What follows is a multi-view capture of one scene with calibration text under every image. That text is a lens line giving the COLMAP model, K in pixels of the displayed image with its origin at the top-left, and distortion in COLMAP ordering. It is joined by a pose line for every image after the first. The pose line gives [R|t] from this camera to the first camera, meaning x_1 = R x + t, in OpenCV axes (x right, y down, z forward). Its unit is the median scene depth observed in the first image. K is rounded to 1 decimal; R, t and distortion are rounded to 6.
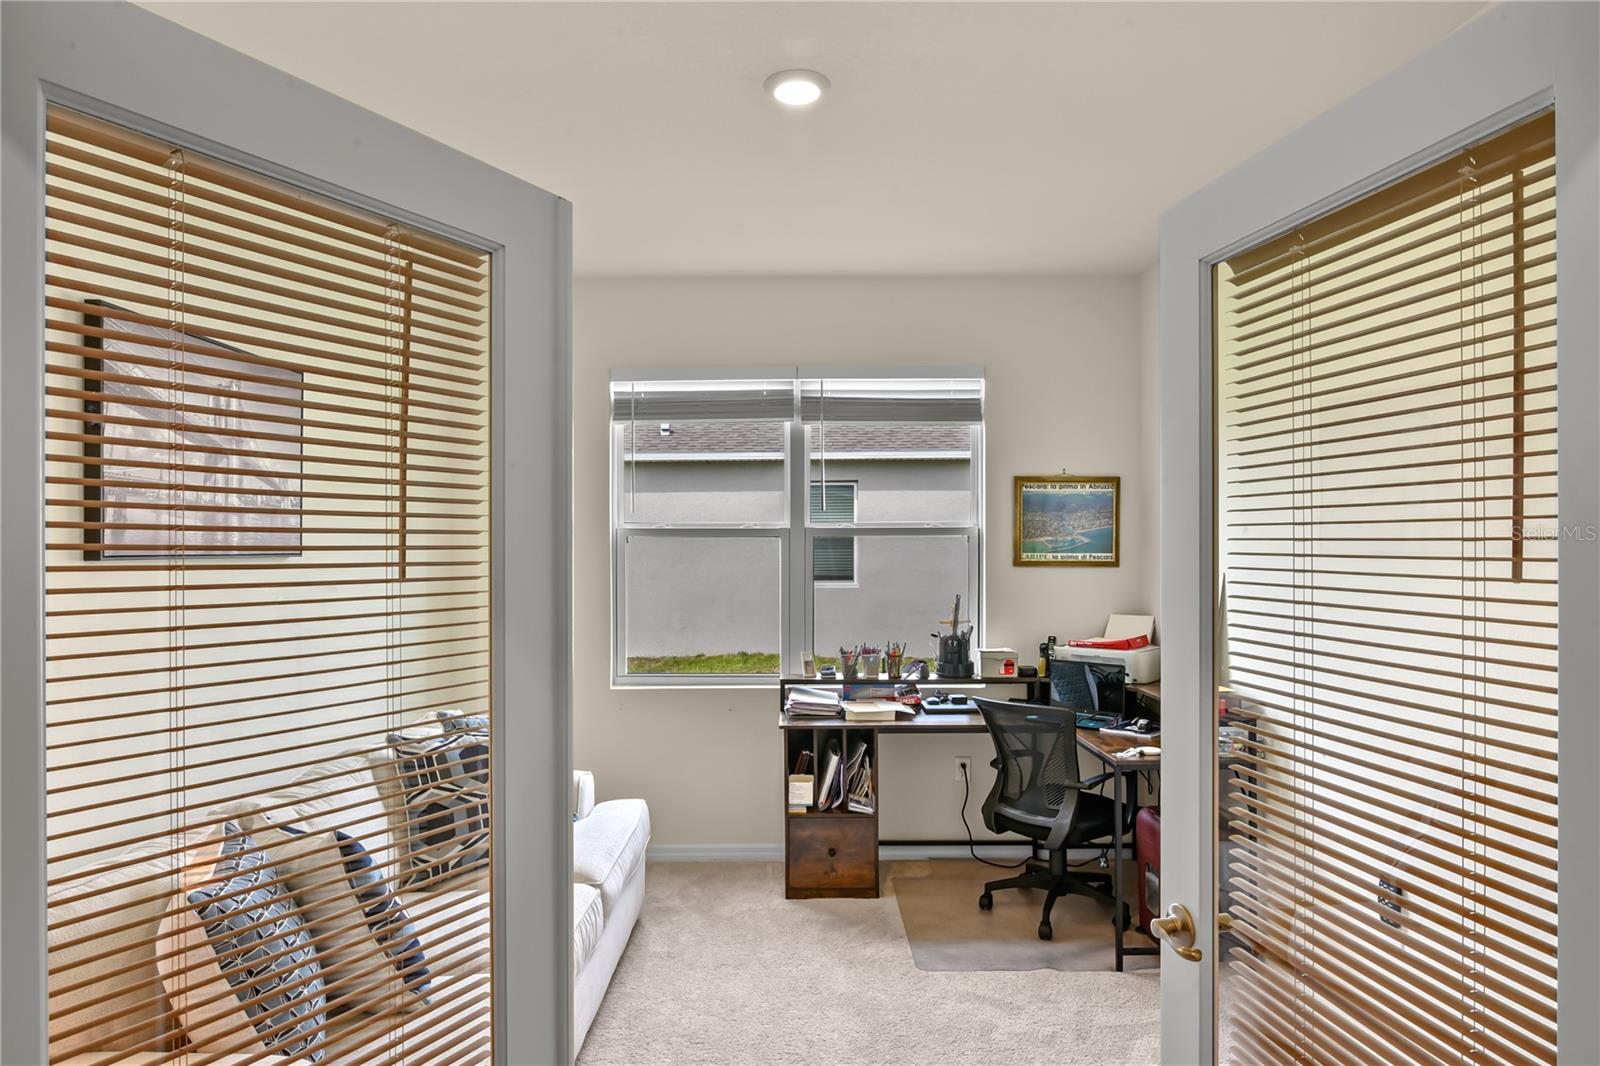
lens RADIAL K [[948.2, 0, 800.0], [0, 948.2, 533.0], [0, 0, 1]] dist [0.047814, 0.000317]
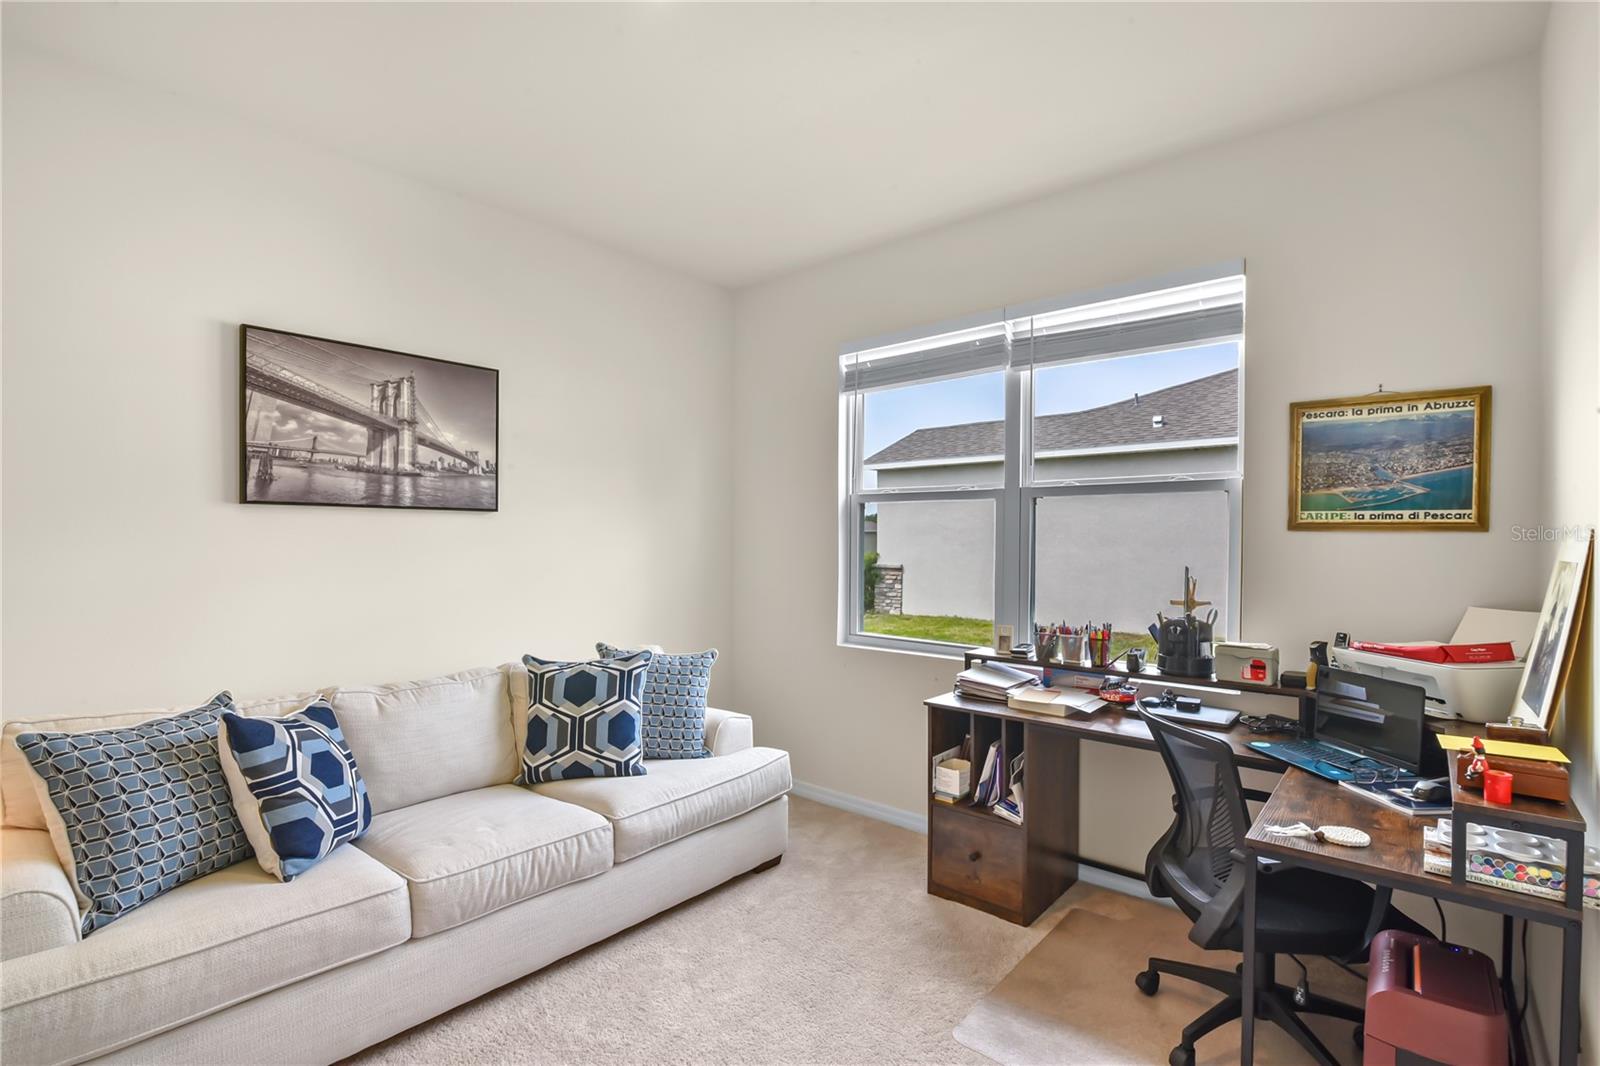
lens RADIAL K [[737.5, 0, 800.0], [0, 737.5, 533.0], [0, 0, 1]] dist [0.000233, 0.000034]
pose [[0.765488, 0.005161, -0.643429, 0.308062], [0.000651, 0.999961, 0.008794, 0.032856], [0.643450, -0.007150, 0.765455, 0.352142]]
